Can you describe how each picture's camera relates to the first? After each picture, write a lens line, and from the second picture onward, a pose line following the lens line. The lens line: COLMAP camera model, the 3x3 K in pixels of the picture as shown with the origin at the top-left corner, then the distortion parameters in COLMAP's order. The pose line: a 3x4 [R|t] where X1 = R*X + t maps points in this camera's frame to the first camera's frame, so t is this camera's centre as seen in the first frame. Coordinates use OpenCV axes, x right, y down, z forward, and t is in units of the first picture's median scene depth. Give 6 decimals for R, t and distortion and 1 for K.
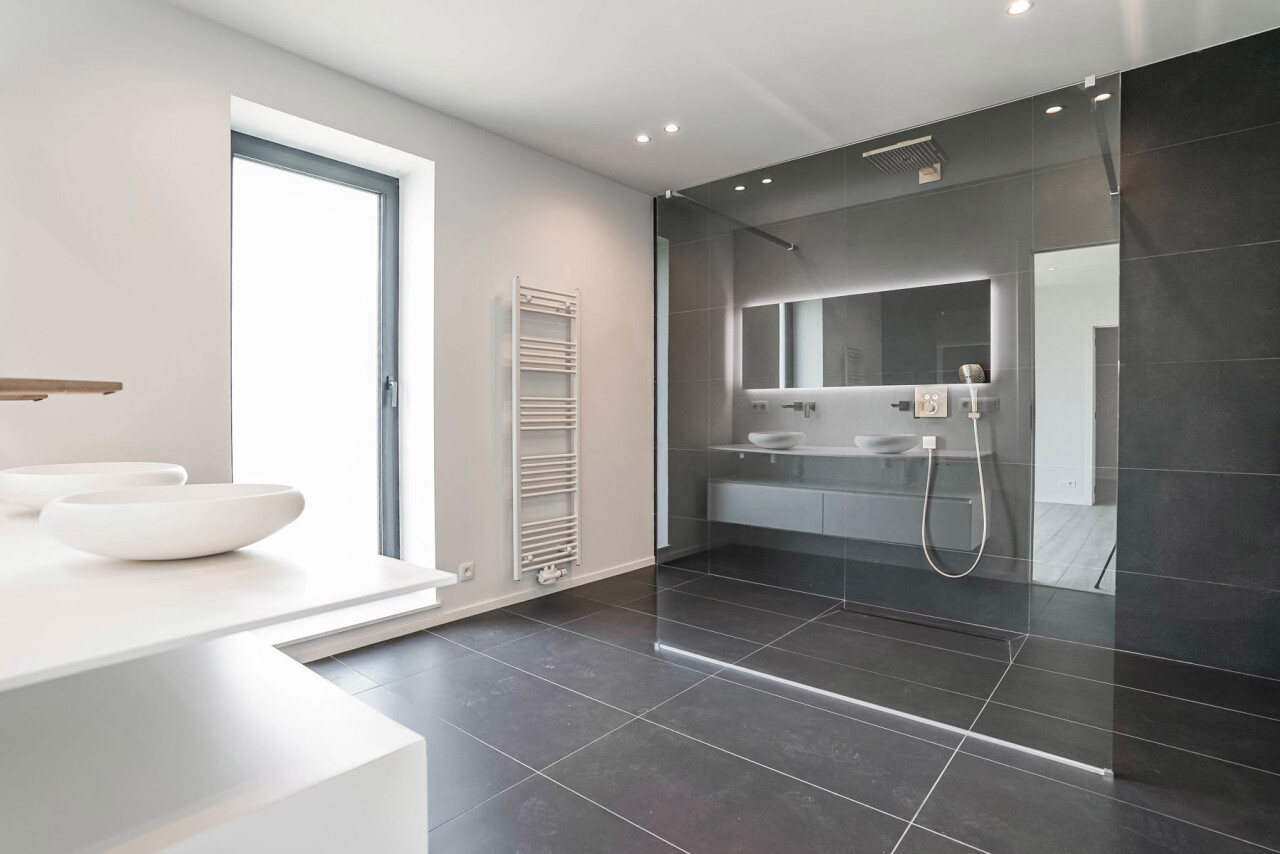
lens RADIAL K [[638.6, 0, 642.6], [0, 638.6, 426.9], [0, 0, 1]] dist [-0.035195, 0.003328]
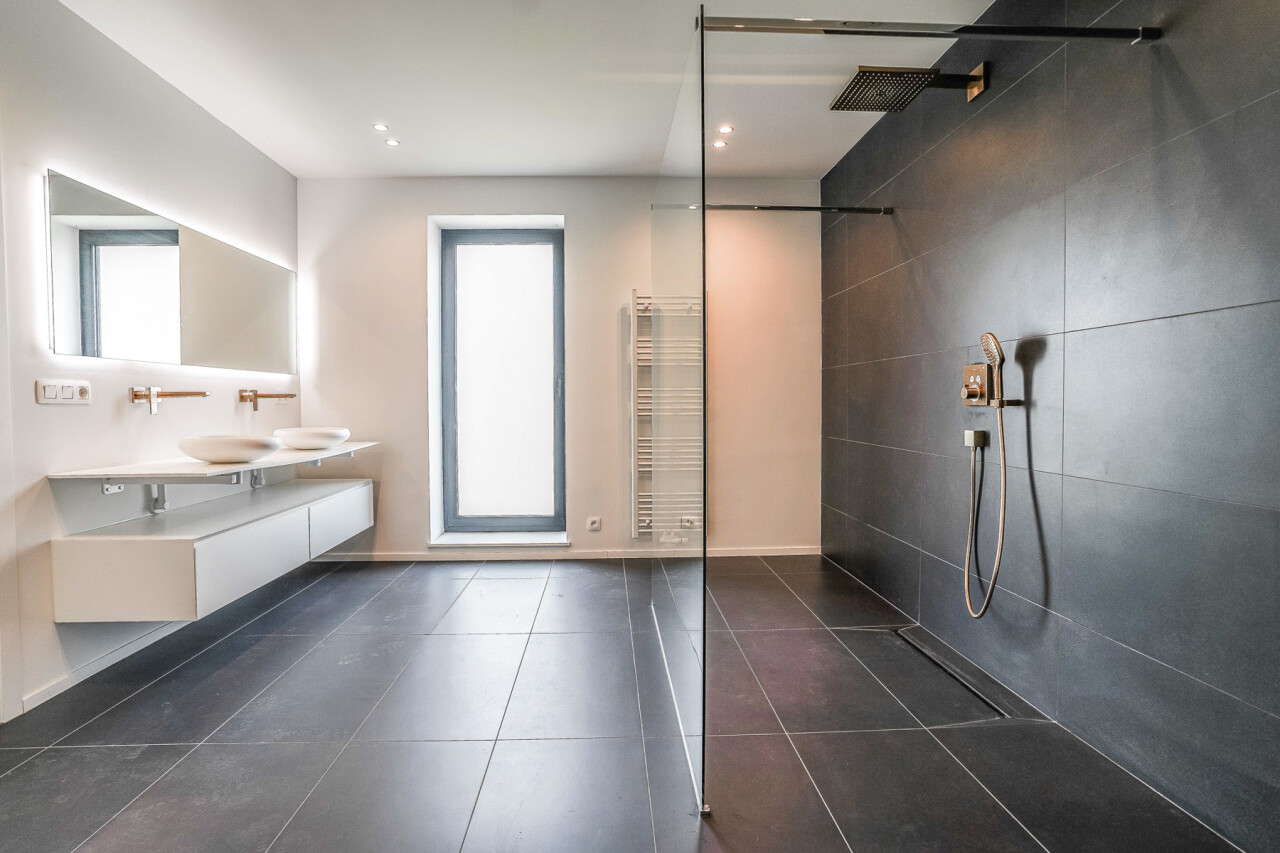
lens RADIAL K [[638.6, 0, 641.5], [0, 638.6, 422.3], [0, 0, 1]] dist [-0.035195, 0.003328]
pose [[0.680726, 0.020692, -0.732246, 0.736531], [-0.010255, 0.999772, 0.018718, -0.004651], [0.732466, -0.005233, 0.680783, 0.185848]]
